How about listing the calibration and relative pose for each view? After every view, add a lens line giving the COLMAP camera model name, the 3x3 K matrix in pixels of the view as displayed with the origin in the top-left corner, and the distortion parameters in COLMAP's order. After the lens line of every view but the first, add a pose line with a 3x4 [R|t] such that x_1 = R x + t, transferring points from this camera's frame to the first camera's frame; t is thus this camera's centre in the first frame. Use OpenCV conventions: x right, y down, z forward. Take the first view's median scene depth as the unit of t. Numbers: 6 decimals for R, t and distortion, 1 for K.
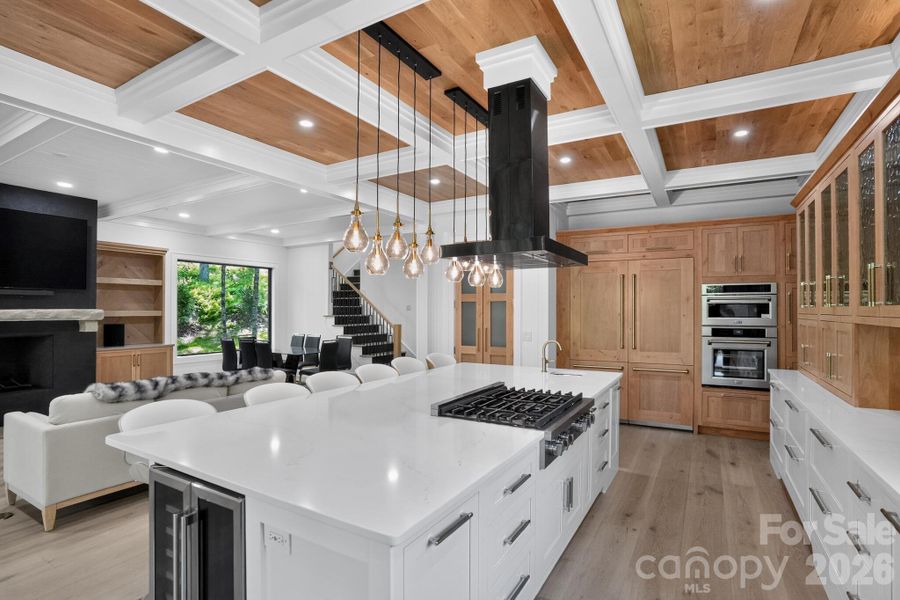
lens RADIAL K [[444.7, 0, 450.0], [0, 444.7, 300.0], [0, 0, 1]] dist [-0.004237, -0.000415]
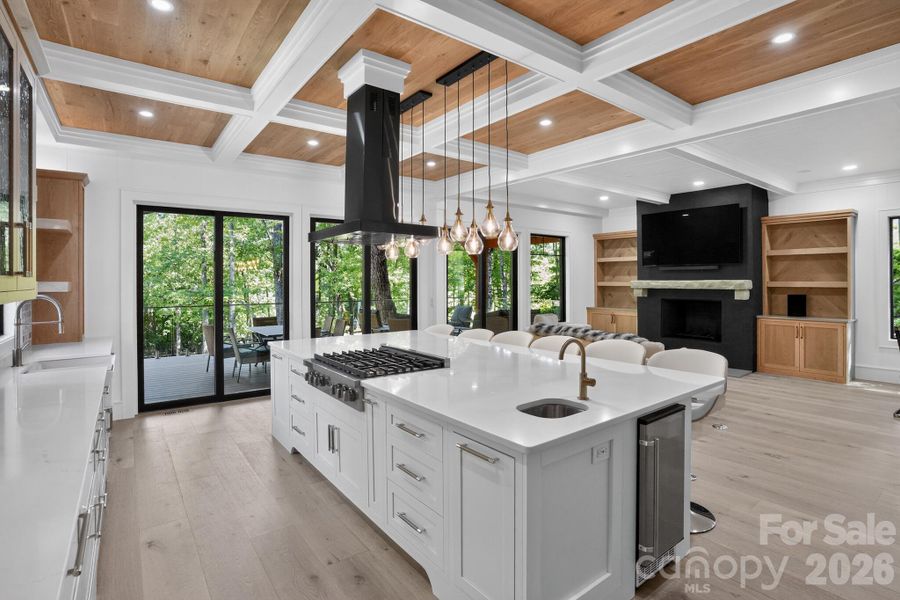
lens RADIAL K [[420.6, 0, 451.3], [0, 420.6, 277.3], [0, 0, 1]] dist [-0.000212, -0.000045]
pose [[-0.387873, -0.008823, -0.921670, 0.480499], [0.017754, 0.999697, -0.017042, 0.018360], [0.921542, -0.022973, -0.387599, 0.708828]]
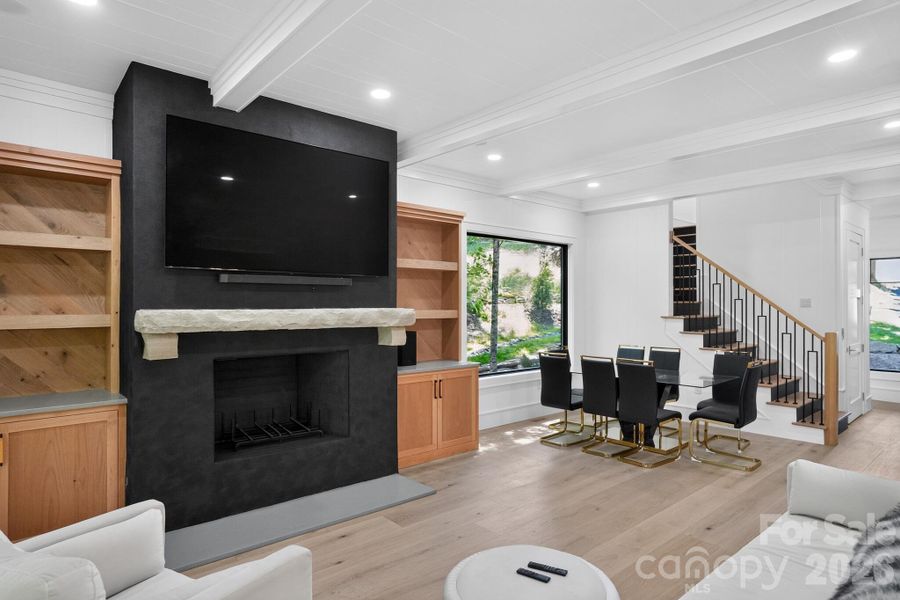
lens RADIAL K [[518.5, 0, 450.0], [0, 518.5, 300.0], [0, 0, 1]] dist [-0.000975, -0.000073]
pose [[0.950599, -0.013120, -0.310145, -0.504999], [0.014163, 0.999899, 0.001111, 0.009354], [0.310099, -0.005449, 0.950689, 0.336248]]
